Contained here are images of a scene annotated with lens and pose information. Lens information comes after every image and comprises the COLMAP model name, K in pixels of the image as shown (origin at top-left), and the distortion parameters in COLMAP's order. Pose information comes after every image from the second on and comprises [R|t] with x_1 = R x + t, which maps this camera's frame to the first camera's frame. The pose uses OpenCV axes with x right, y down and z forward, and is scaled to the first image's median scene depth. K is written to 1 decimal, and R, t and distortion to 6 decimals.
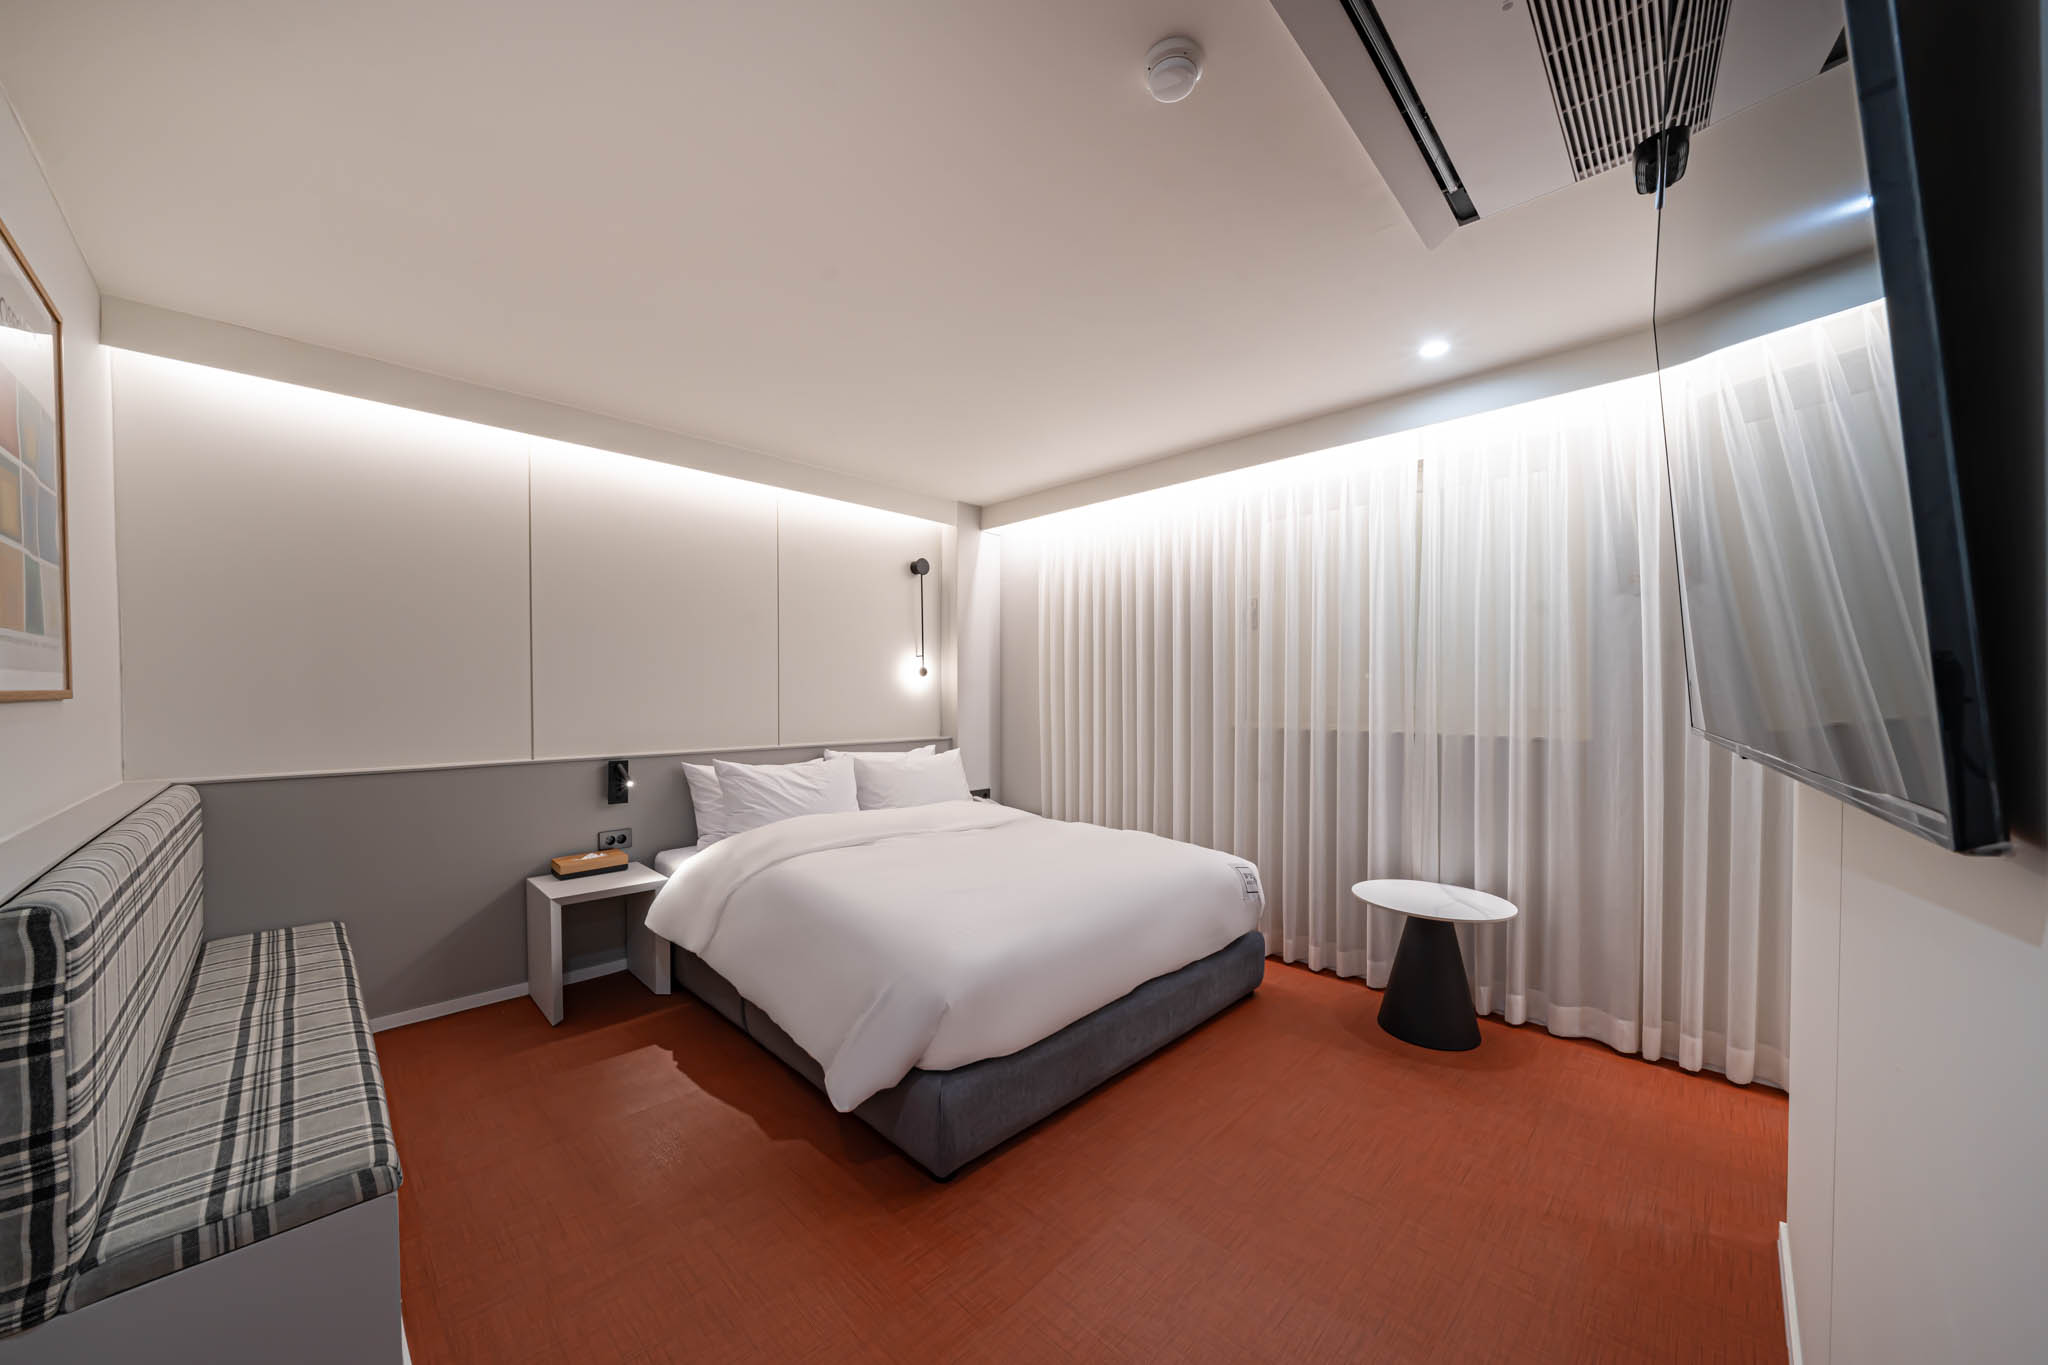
lens RADIAL K [[708.8, 0, 1026.1], [0, 708.8, 701.0], [0, 0, 1]] dist [-0.001286, -0.000183]
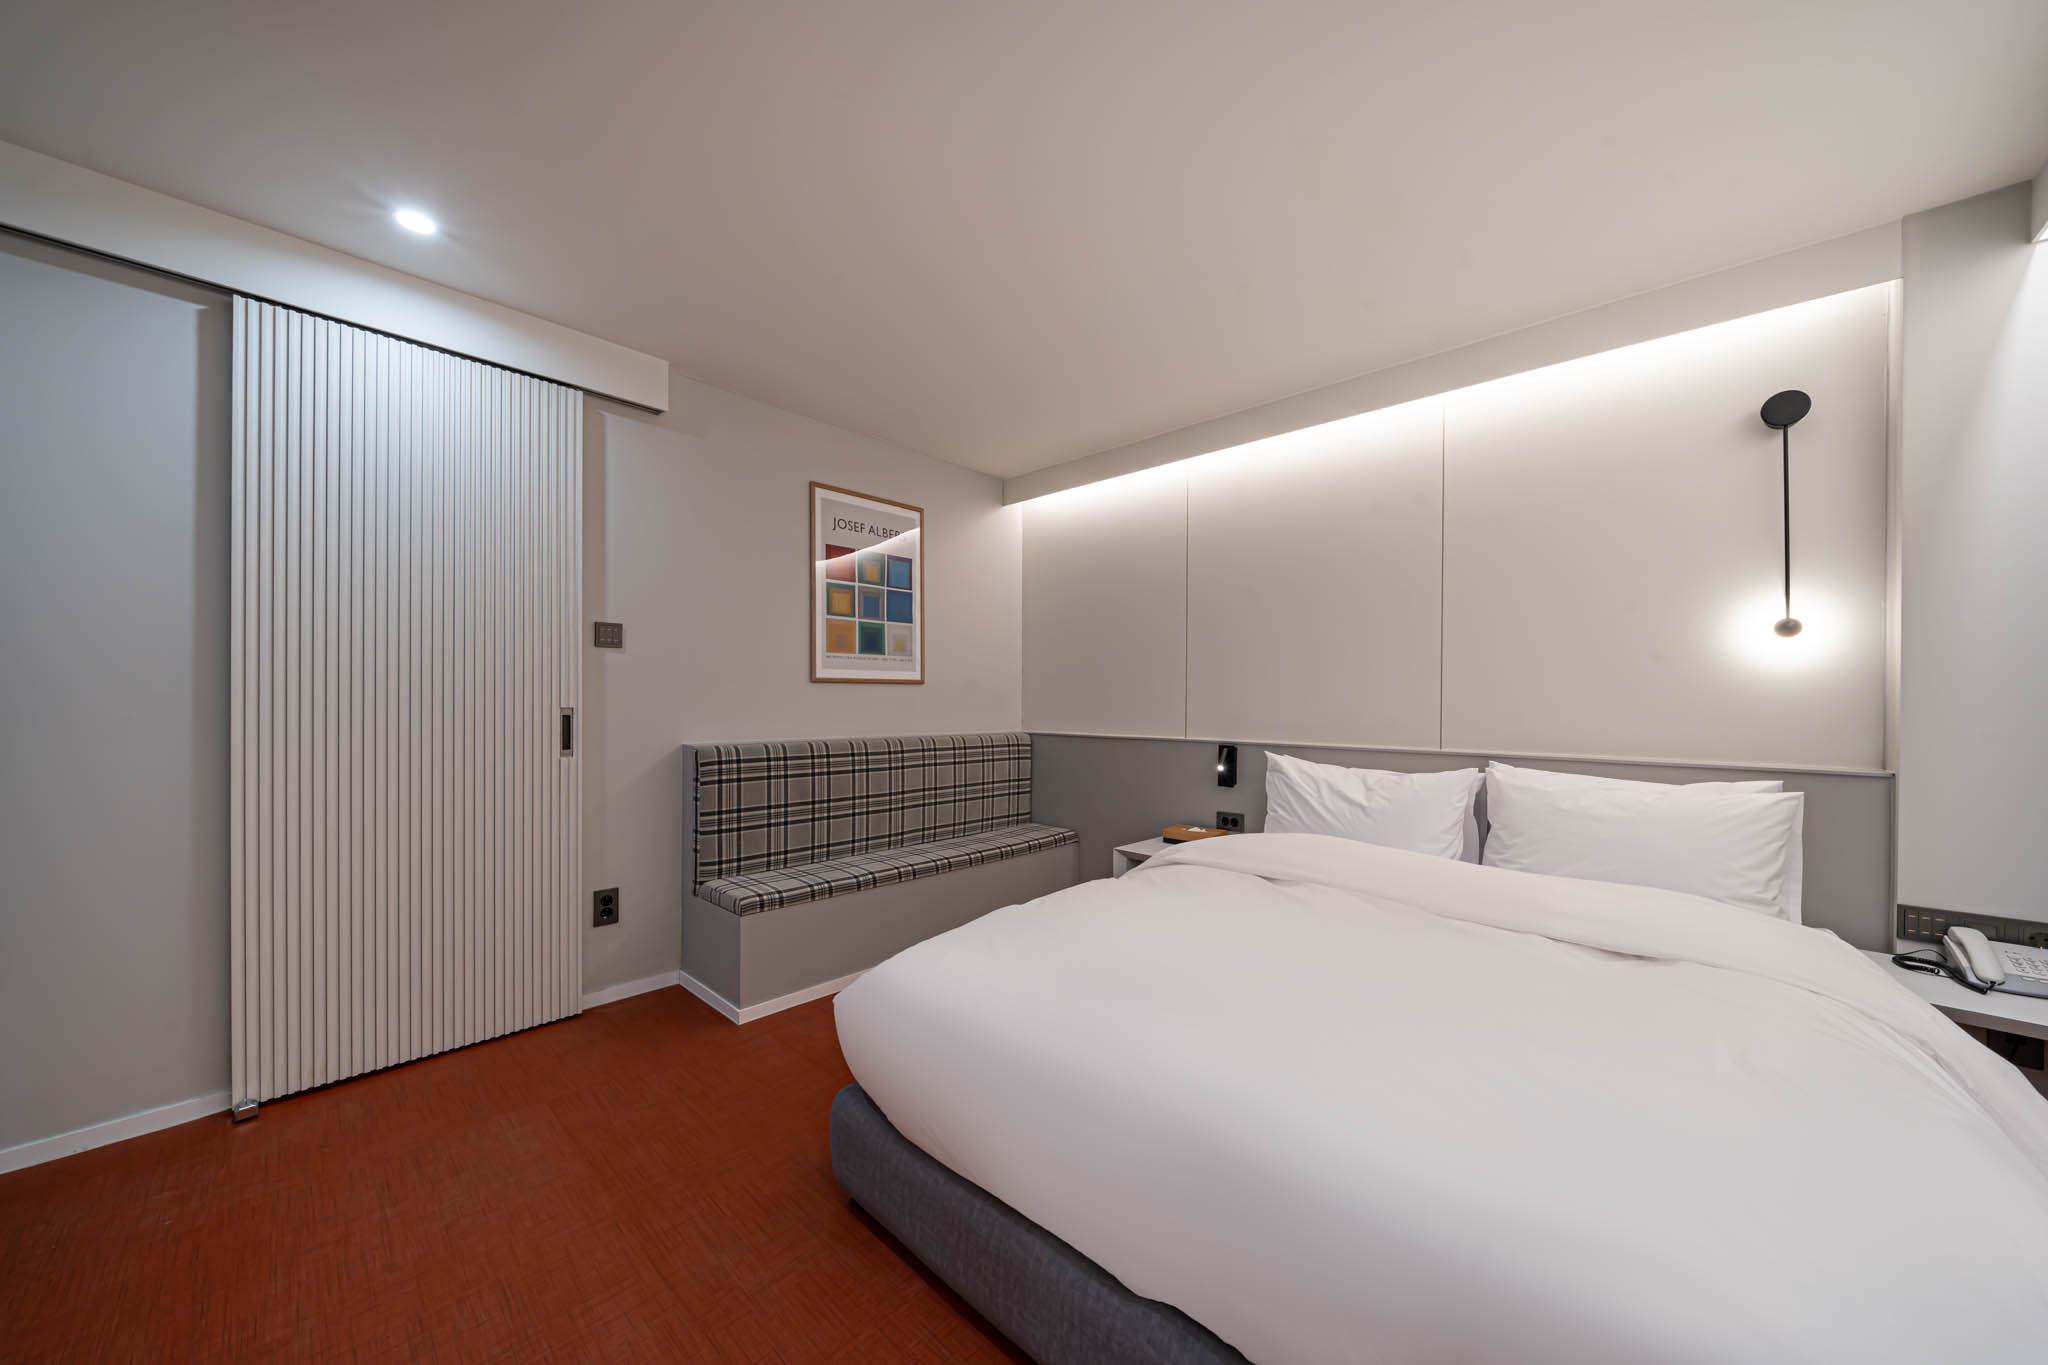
lens RADIAL K [[708.8, 0, 1026.1], [0, 708.8, 701.0], [0, 0, 1]] dist [-0.001286, -0.000183]
pose [[0.028535, 0.004157, -0.999584, 0.428920], [-0.014988, 0.999881, 0.003731, 0.019376], [0.999480, 0.014875, 0.028594, 0.642025]]
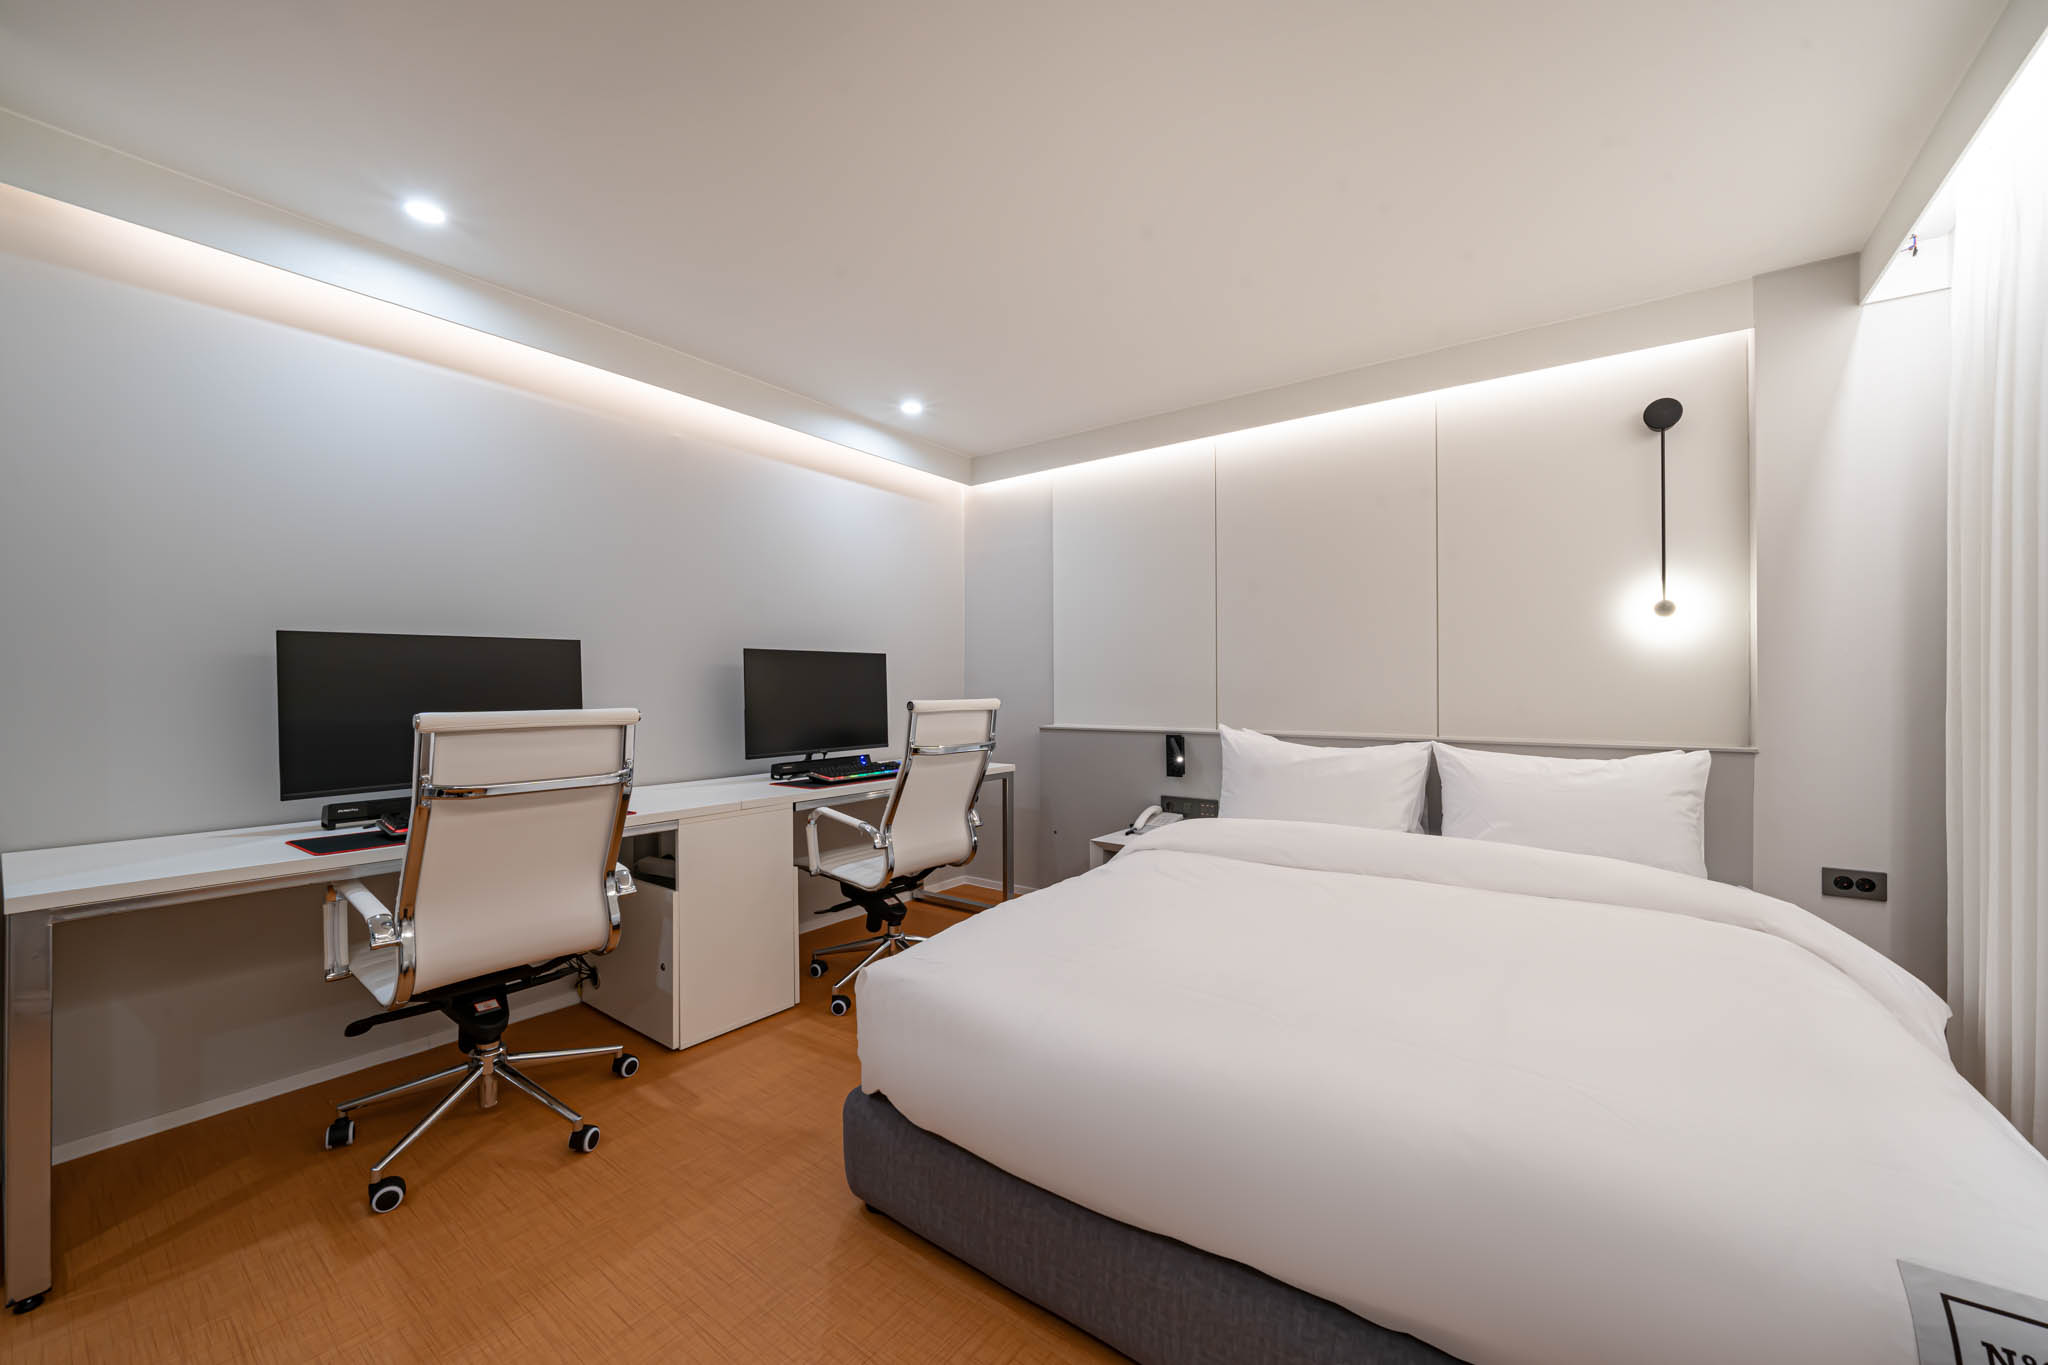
lens RADIAL K [[788.9, 0, 1027.9], [0, 788.9, 689.9], [0, 0, 1]] dist [0.000753, 0.000130]
pose [[0.172017, 0.003520, -0.985088, 0.504455], [-0.000456, 0.999994, 0.003494, 0.012319], [0.985094, -0.000152, 0.172017, 0.543698]]
